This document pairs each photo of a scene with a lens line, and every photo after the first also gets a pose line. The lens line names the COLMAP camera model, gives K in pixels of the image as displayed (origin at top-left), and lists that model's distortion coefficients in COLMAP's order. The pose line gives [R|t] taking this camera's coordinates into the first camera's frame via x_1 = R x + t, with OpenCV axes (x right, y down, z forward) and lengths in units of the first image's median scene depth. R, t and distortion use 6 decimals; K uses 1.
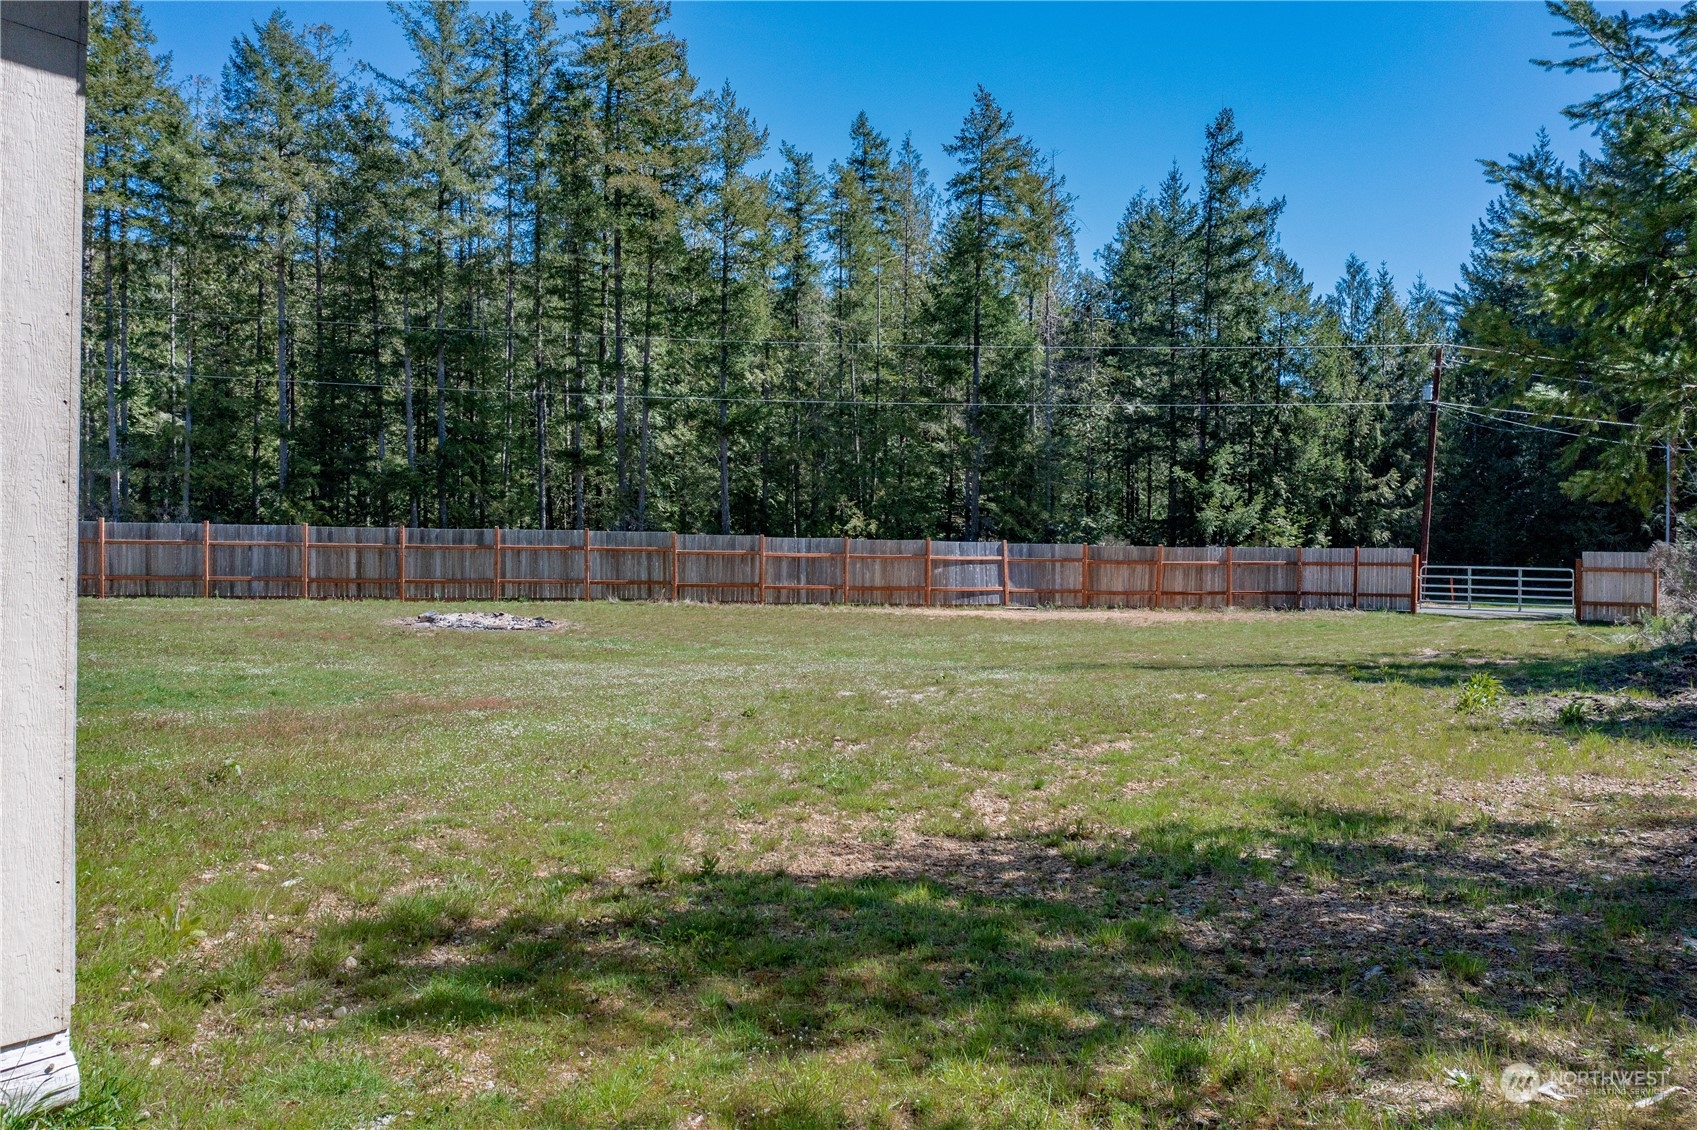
lens RADIAL K [[1371.6, 0, 835.9], [0, 1371.6, 572.9], [0, 0, 1]] dist [-0.009471, 0.004775]
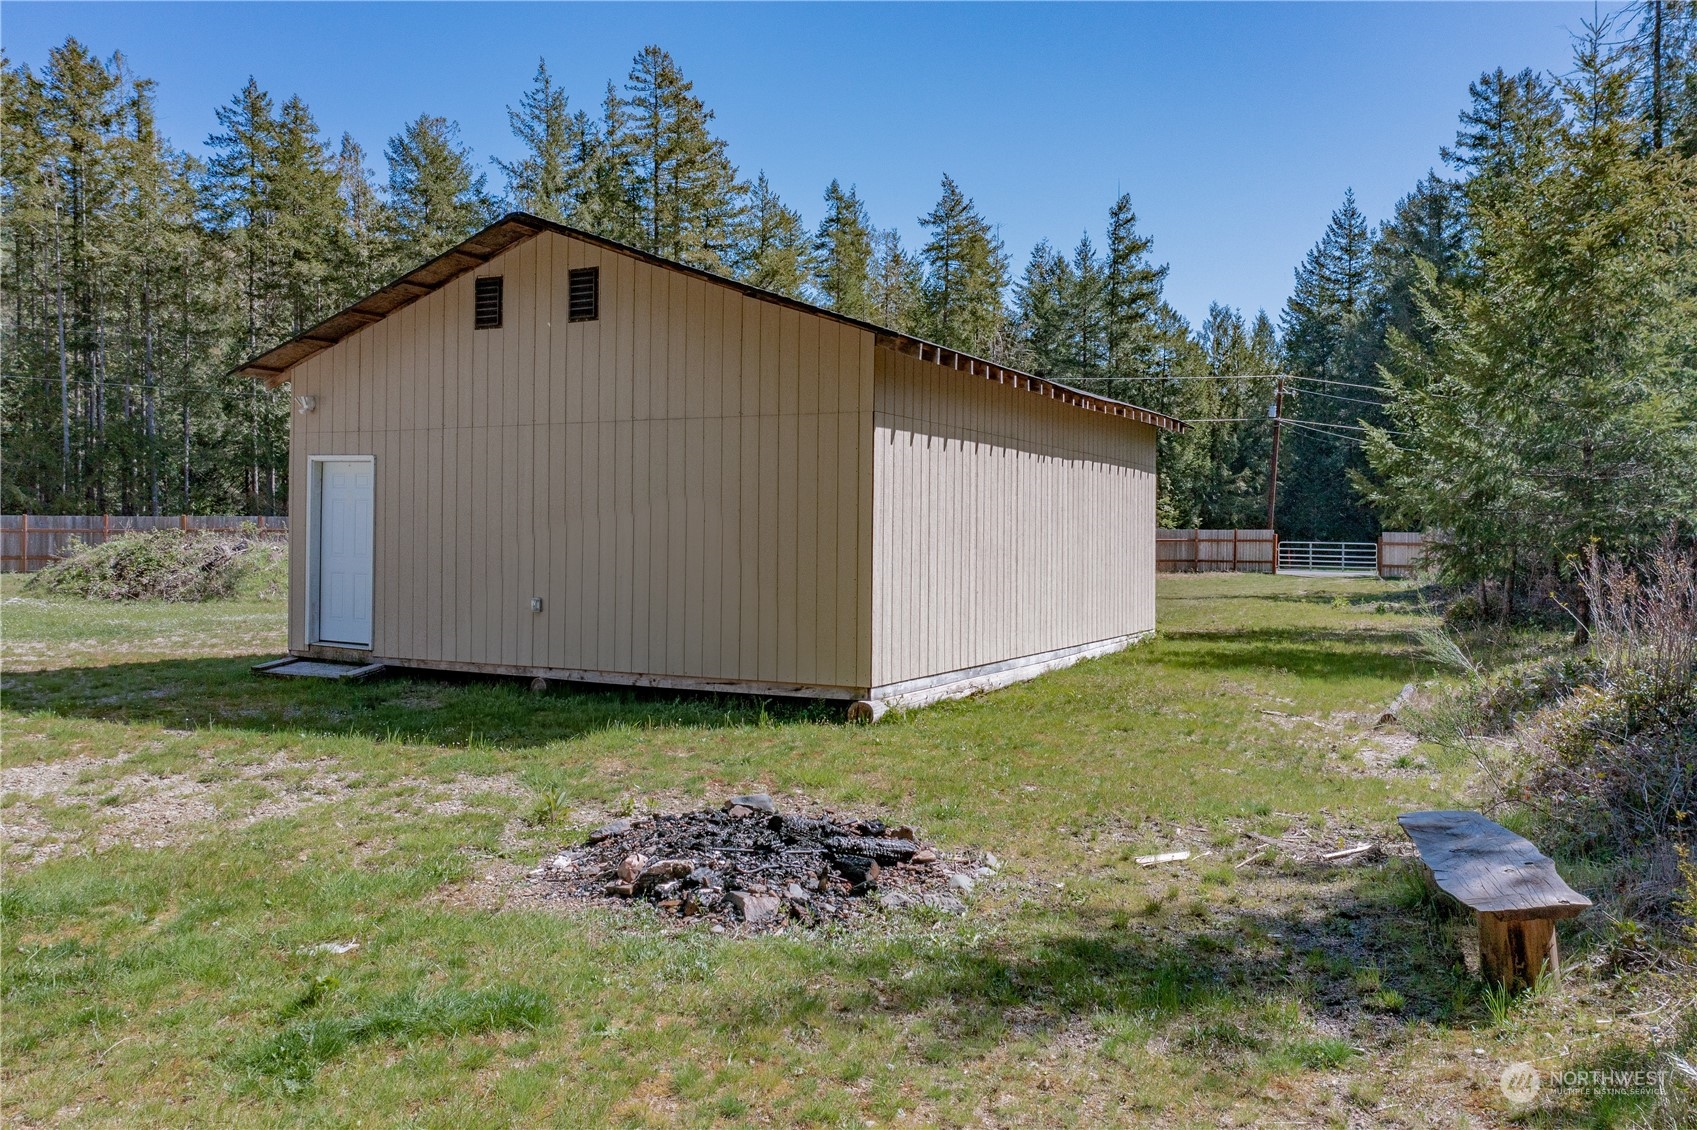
lens RADIAL K [[1371.6, 0, 858.2], [0, 1371.6, 556.2], [0, 0, 1]] dist [-0.009471, 0.004775]
pose [[0.990811, -0.008990, 0.134957, -0.149808], [0.008206, 0.999946, 0.006370, -0.001851], [-0.135007, -0.005204, 0.990831, -0.271590]]
